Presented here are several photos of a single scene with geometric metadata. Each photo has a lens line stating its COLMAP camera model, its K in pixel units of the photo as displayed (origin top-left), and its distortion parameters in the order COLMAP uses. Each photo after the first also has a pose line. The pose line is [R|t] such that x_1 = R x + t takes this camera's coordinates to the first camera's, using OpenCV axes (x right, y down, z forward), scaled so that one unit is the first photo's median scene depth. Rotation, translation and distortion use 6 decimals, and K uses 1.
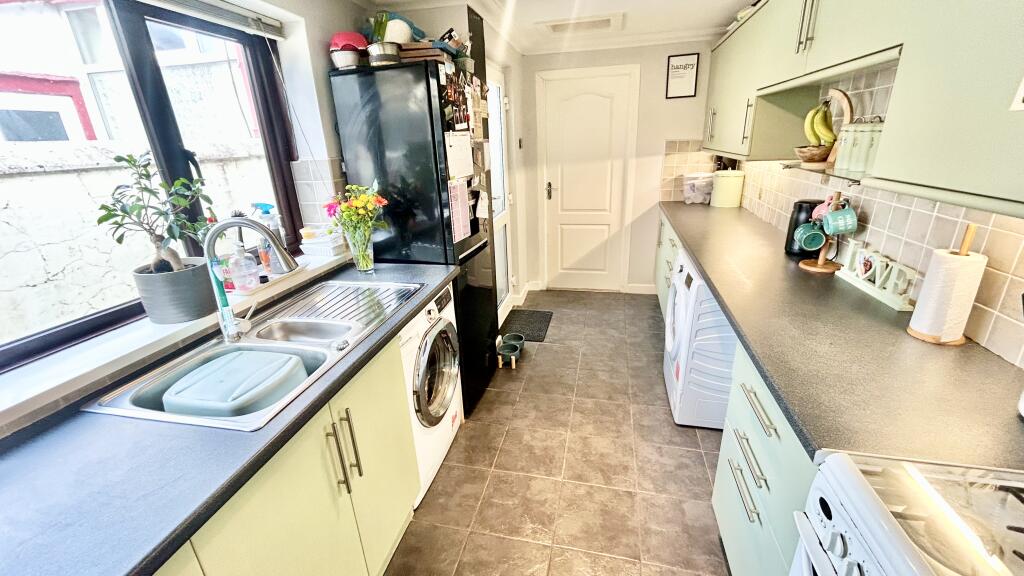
lens RADIAL K [[412.9, 0, 512.0], [0, 412.9, 288.0], [0, 0, 1]] dist [0.001566, 0.000367]
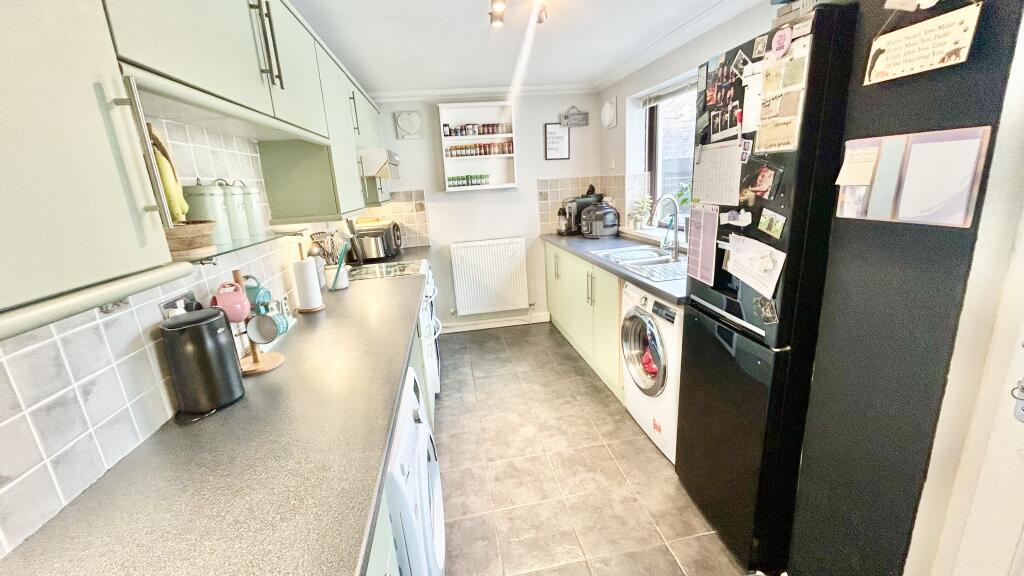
lens RADIAL K [[412.9, 0, 512.0], [0, 412.9, 288.0], [0, 0, 1]] dist [0.001566, 0.000367]
pose [[-0.918142, 0.203428, -0.340047, 0.502286], [-0.027941, 0.822787, 0.567662, -0.577114], [0.395264, 0.530696, -0.749752, 1.553192]]
